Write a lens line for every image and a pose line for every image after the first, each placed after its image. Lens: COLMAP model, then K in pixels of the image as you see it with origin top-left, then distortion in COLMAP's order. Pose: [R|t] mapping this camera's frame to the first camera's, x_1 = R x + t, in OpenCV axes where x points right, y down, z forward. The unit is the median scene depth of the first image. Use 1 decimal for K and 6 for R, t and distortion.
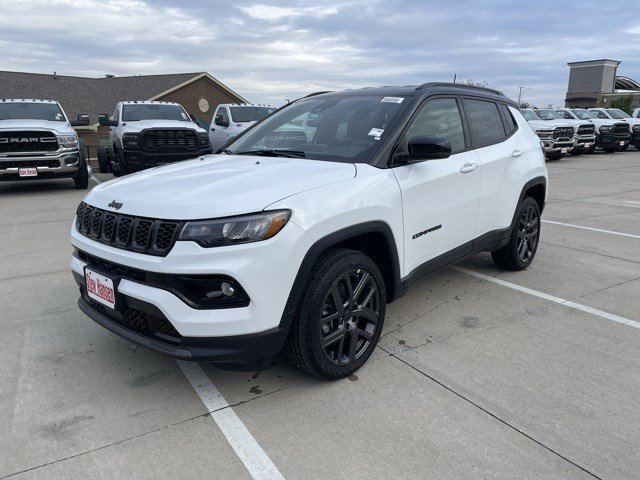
lens RADIAL K [[463.4, 0, 323.4], [0, 463.4, 242.2], [0, 0, 1]] dist [0.033548, -0.014452]
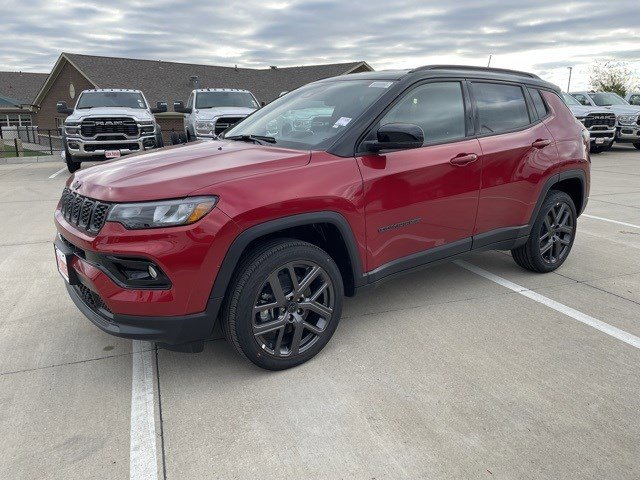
lens RADIAL K [[463.4, 0, 322.9], [0, 463.4, 237.6], [0, 0, 1]] dist [0.033548, -0.014452]
pose [[0.979827, 0.052639, -0.192791, 0.284896], [-0.049613, 0.998558, 0.020494, -0.009978], [0.193592, -0.010516, 0.981026, 0.053082]]
